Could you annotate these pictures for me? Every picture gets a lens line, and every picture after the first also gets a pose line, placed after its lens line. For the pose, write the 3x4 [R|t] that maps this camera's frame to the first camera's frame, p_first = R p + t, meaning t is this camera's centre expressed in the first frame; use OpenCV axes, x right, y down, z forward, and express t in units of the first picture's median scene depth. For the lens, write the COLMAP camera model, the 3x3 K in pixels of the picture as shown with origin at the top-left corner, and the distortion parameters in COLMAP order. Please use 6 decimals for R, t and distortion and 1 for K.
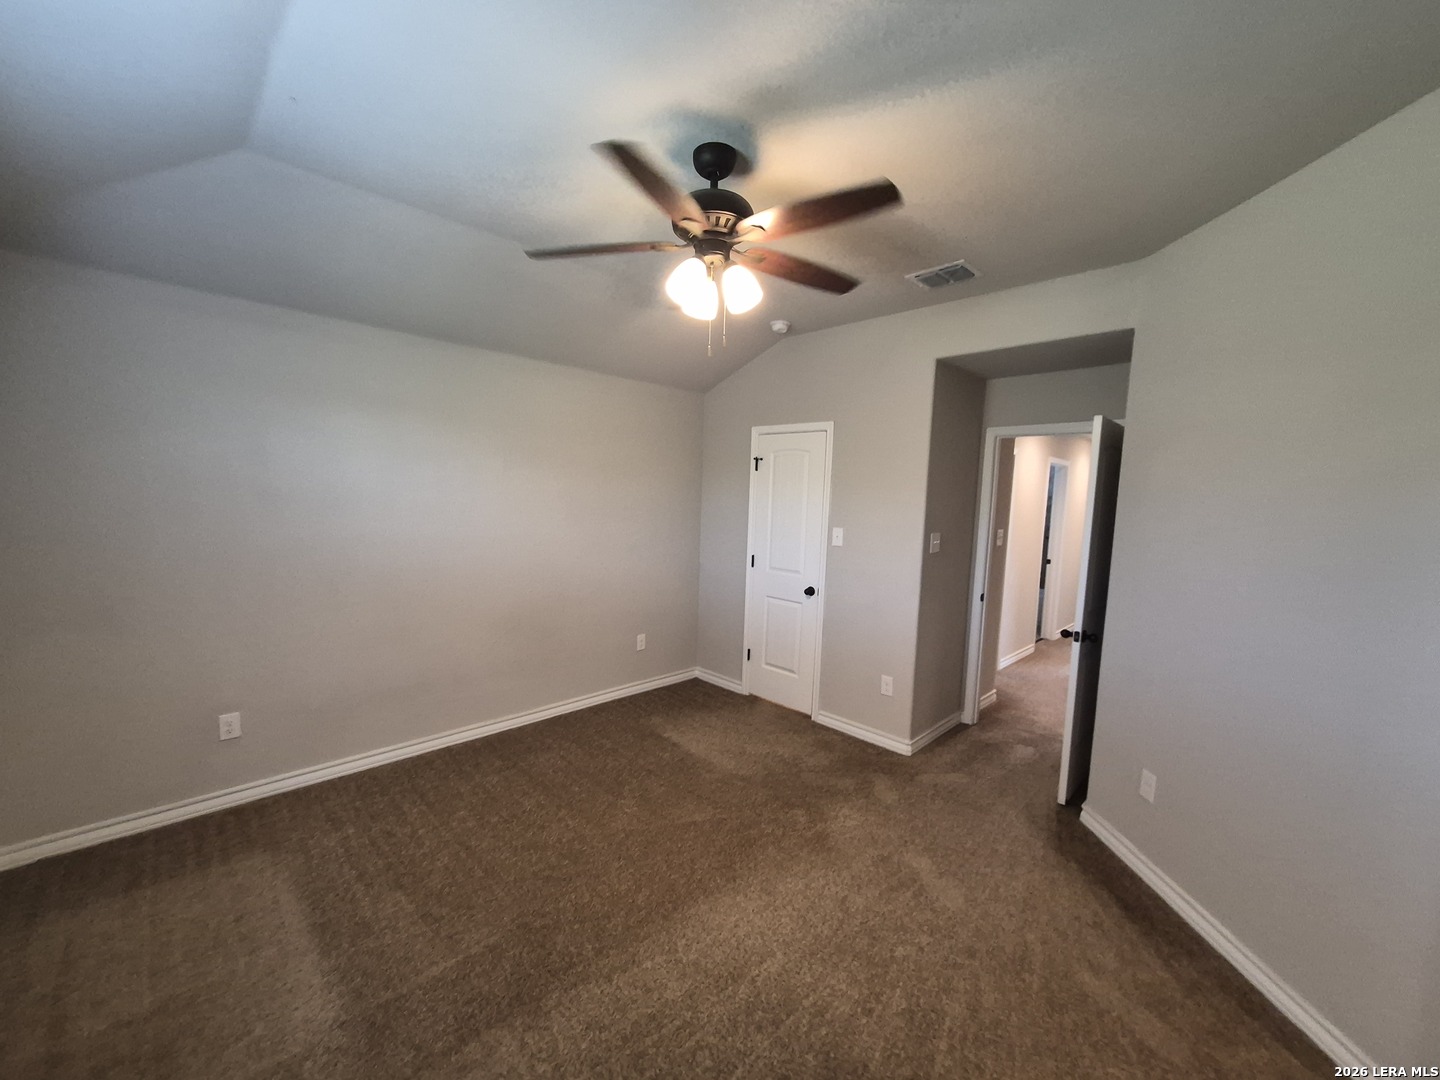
lens RADIAL K [[564.3, 0, 709.5], [0, 564.3, 546.5], [0, 0, 1]] dist [0.011191, -0.001823]
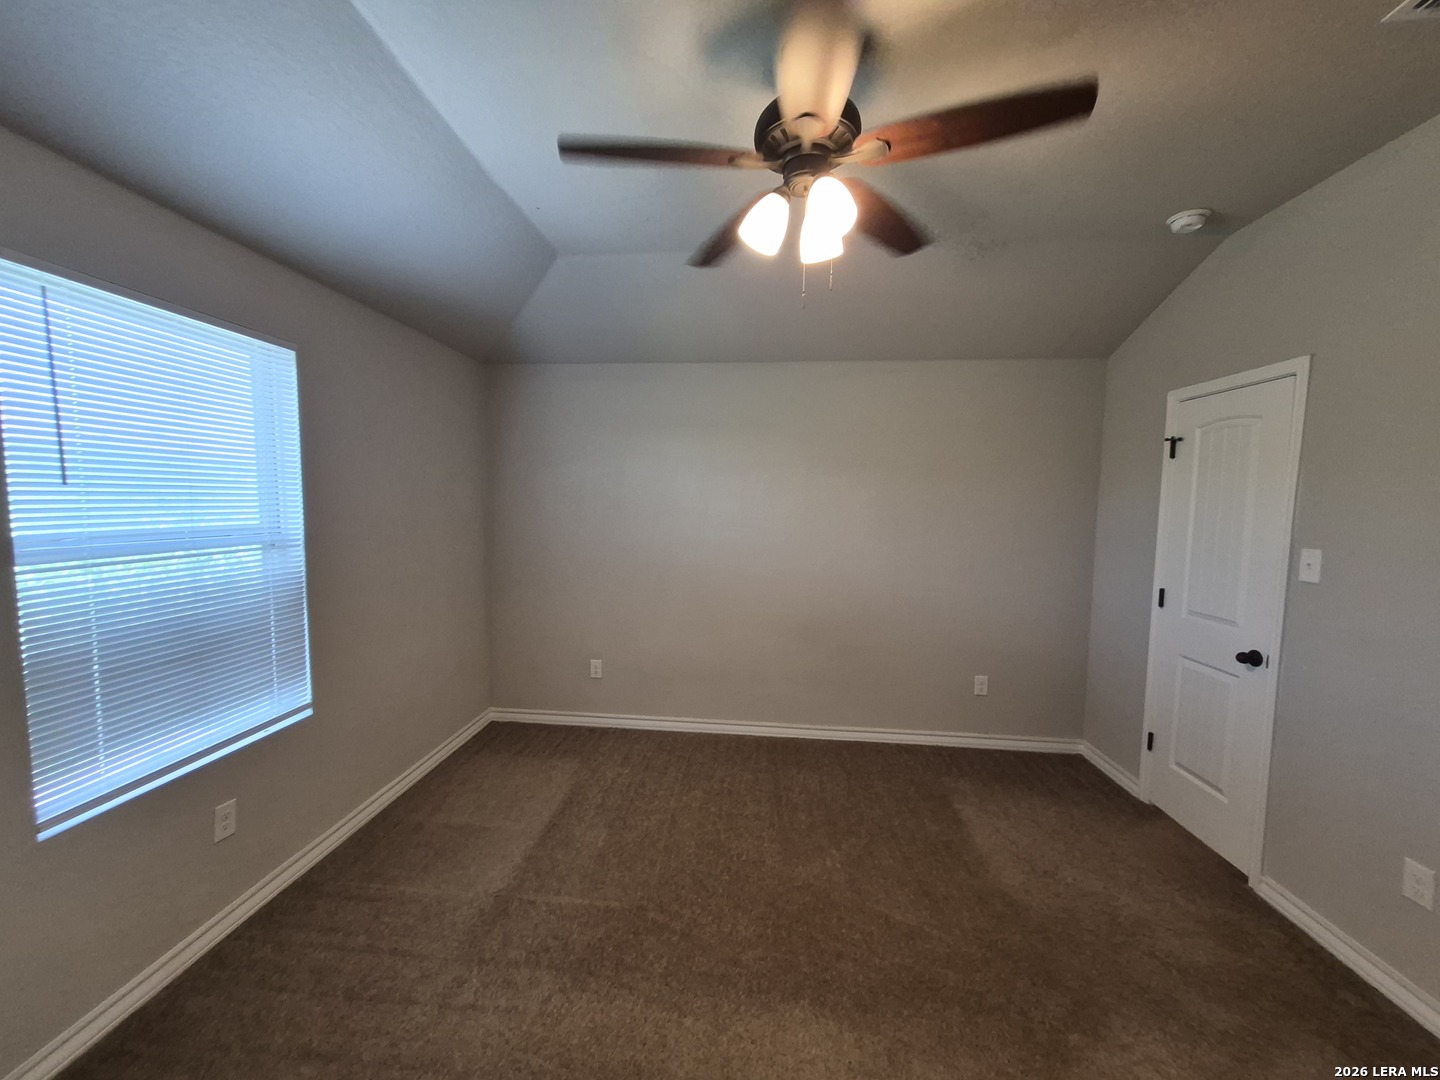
lens RADIAL K [[564.3, 0, 709.5], [0, 564.3, 546.5], [0, 0, 1]] dist [0.011191, -0.001823]
pose [[0.644216, 0.034750, -0.764054, 0.271674], [-0.064333, 0.997889, -0.008858, 0.006564], [0.762134, 0.054861, 0.645091, 0.206320]]
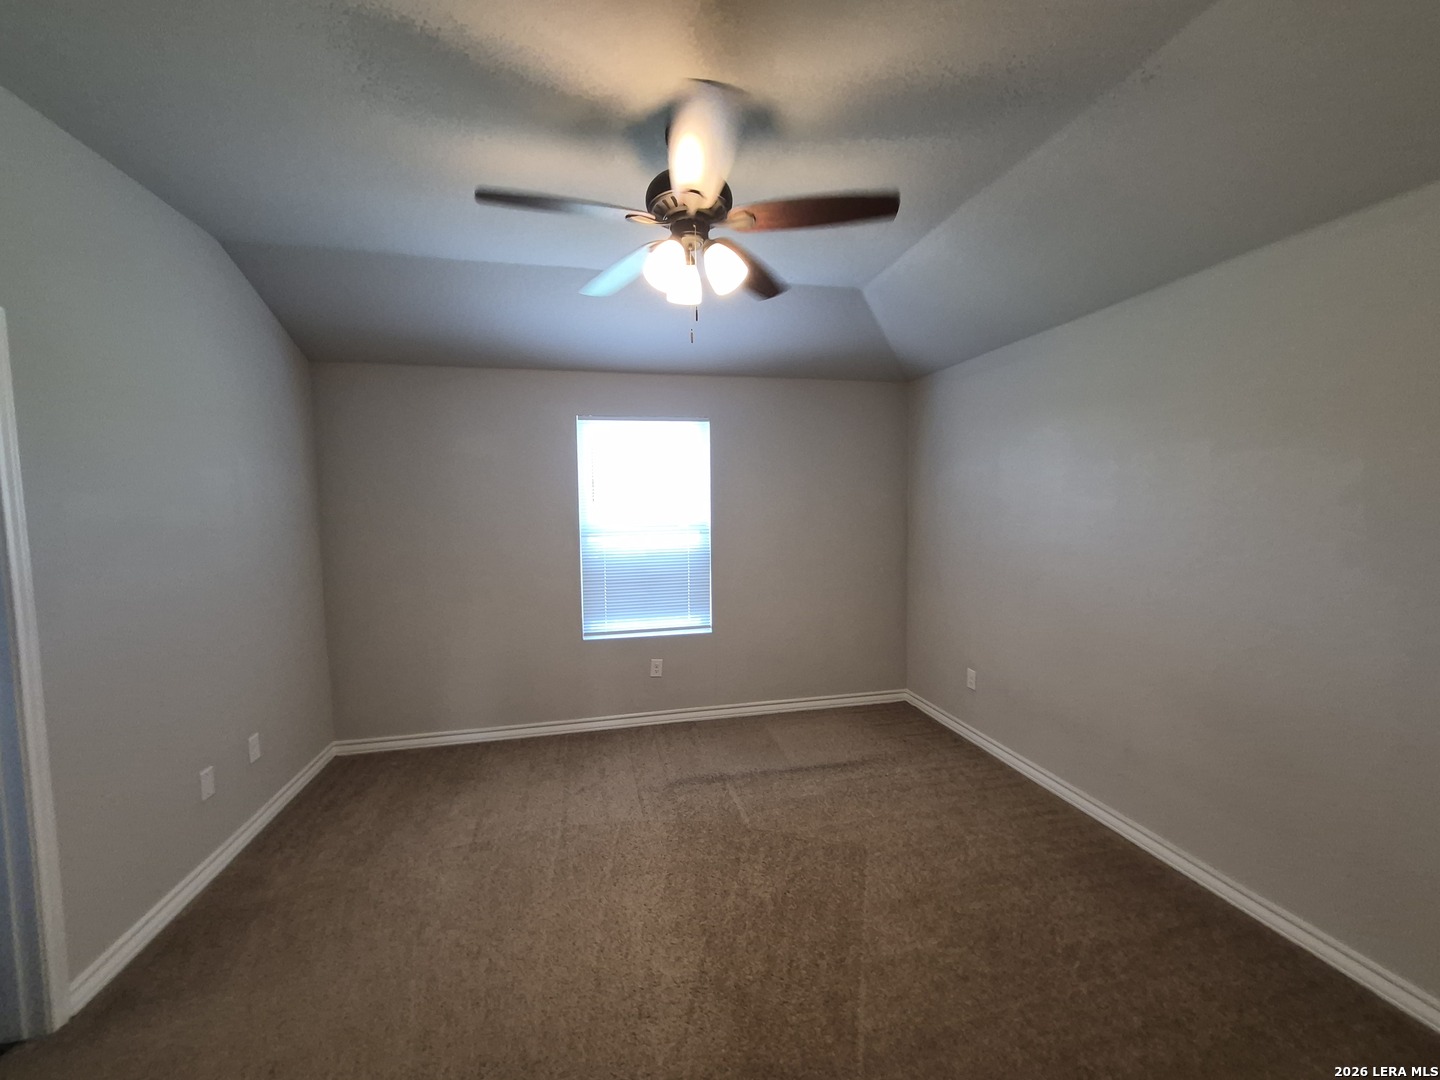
lens RADIAL K [[564.3, 0, 709.5], [0, 564.3, 546.5], [0, 0, 1]] dist [0.011191, -0.001823]
pose [[-0.538131, 0.034406, -0.842159, 0.404390], [-0.083977, 0.992006, 0.094189, -0.043499], [0.838667, 0.121408, -0.530940, 0.799195]]
